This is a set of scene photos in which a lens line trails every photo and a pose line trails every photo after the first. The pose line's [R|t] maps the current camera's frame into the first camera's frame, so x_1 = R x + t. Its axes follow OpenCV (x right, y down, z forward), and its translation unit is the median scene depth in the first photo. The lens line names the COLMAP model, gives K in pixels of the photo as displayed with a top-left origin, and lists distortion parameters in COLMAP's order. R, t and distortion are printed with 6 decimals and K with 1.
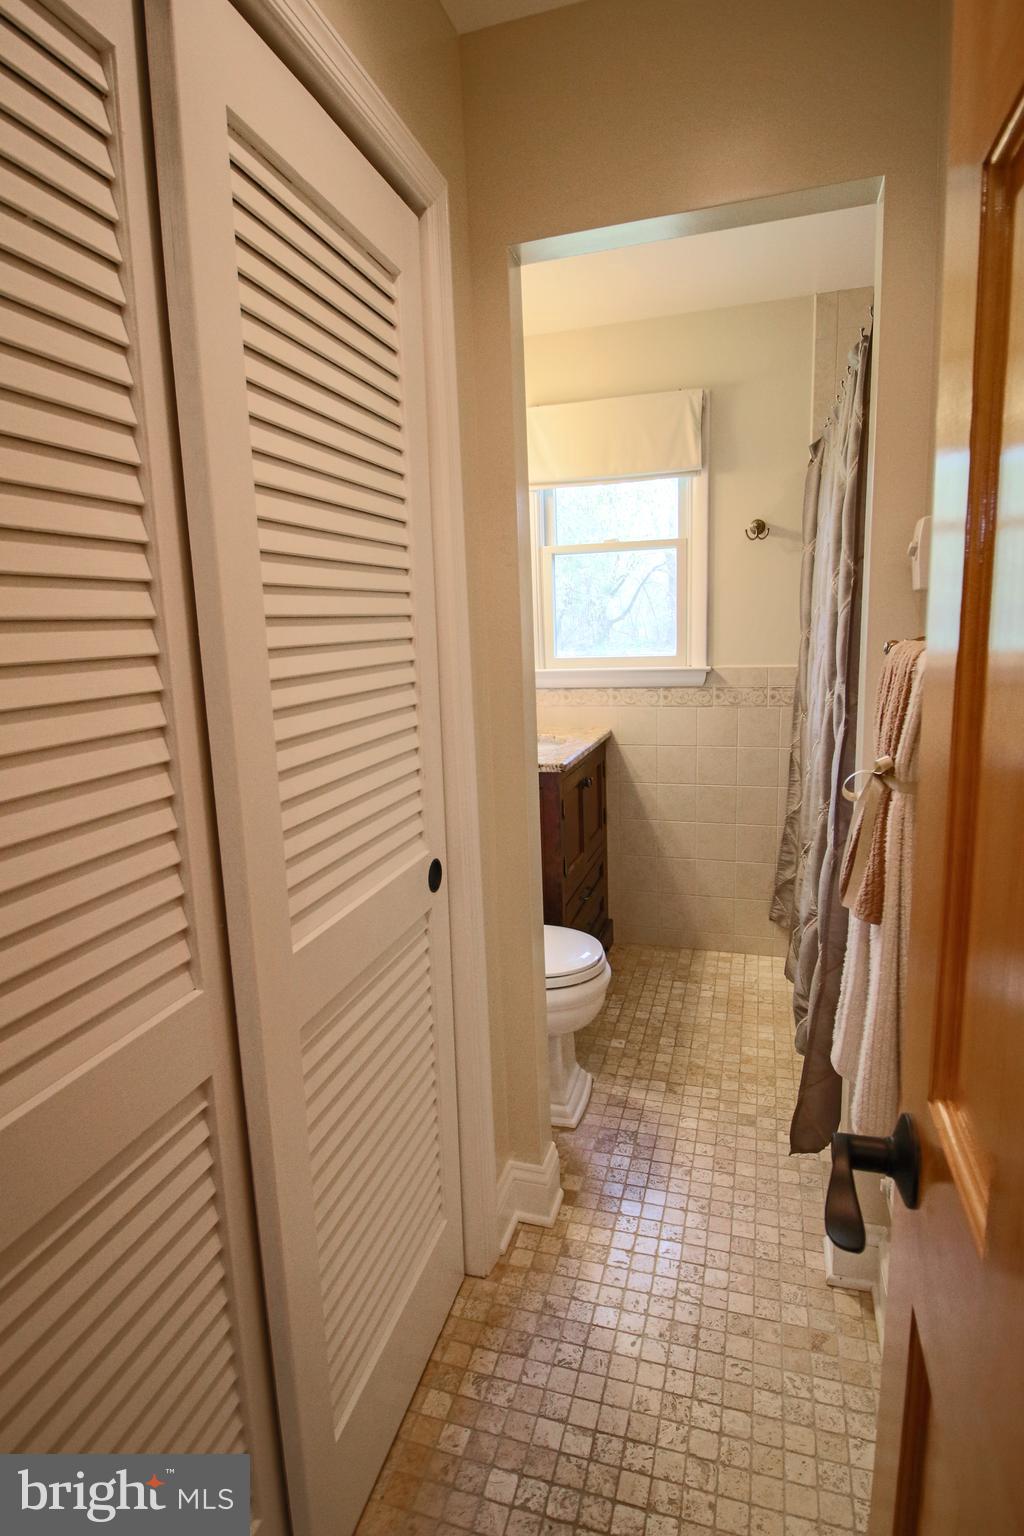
lens RADIAL K [[805.3, 0, 512.0], [0, 805.3, 768.0], [0, 0, 1]] dist [-0.017711, -0.001073]
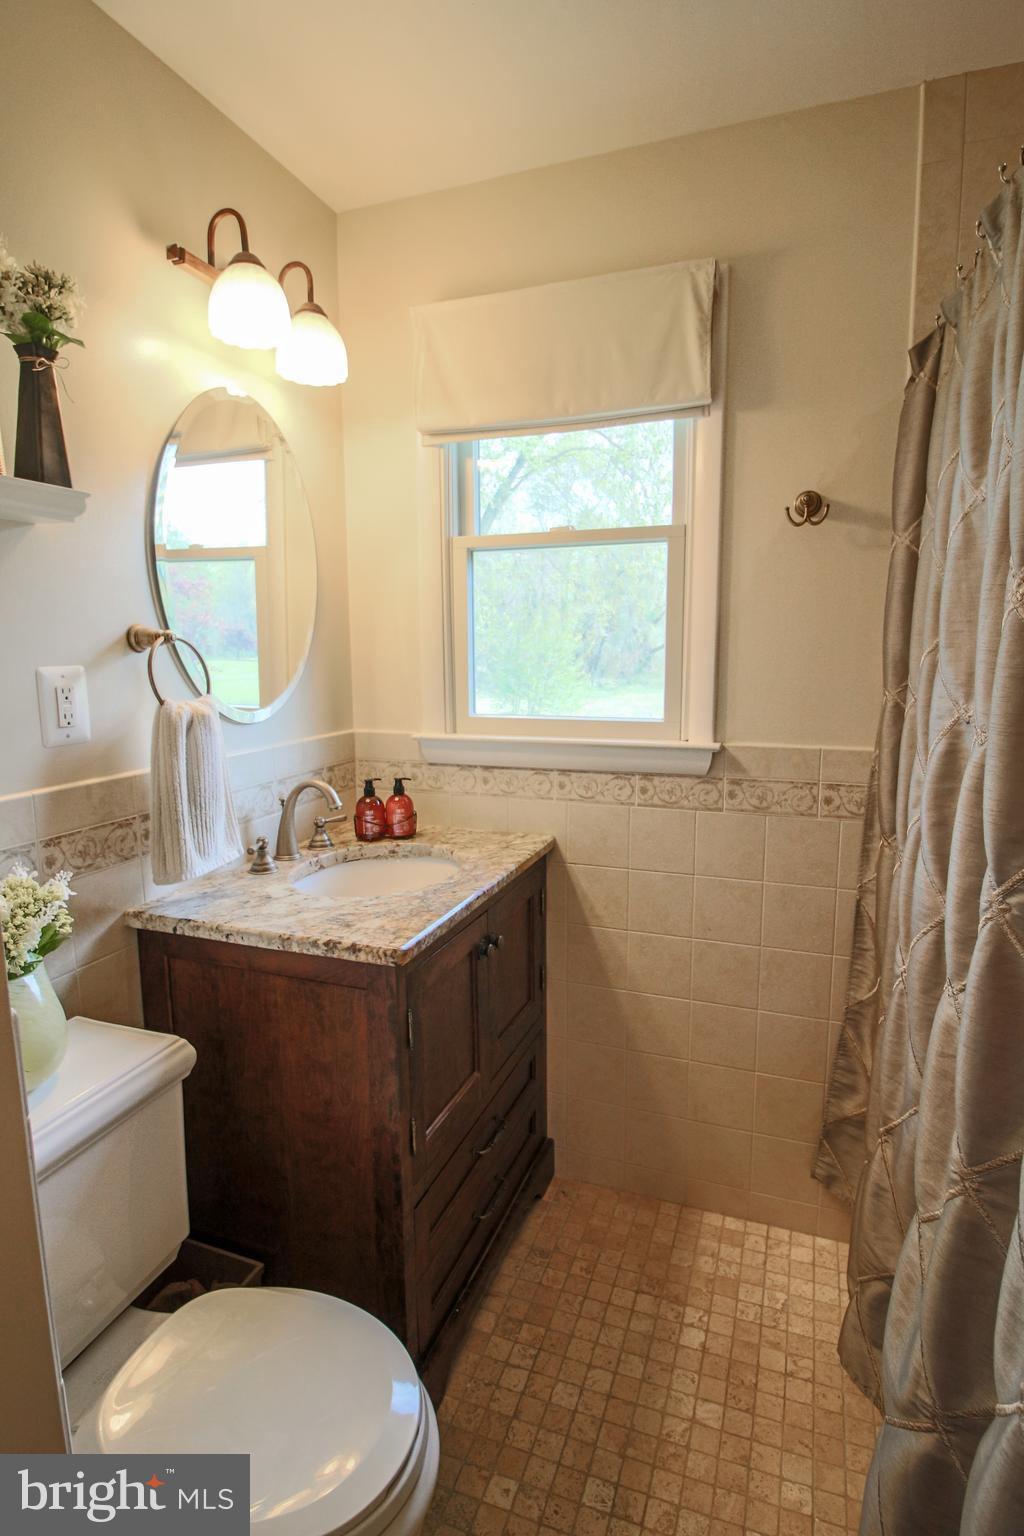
lens RADIAL K [[805.3, 0, 512.0], [0, 805.3, 768.0], [0, 0, 1]] dist [-0.017711, -0.001073]
pose [[0.998158, 0.033254, -0.050744, 0.127311], [-0.034742, 0.998983, -0.028724, -0.086737], [0.049737, 0.030434, 0.998299, 0.414429]]
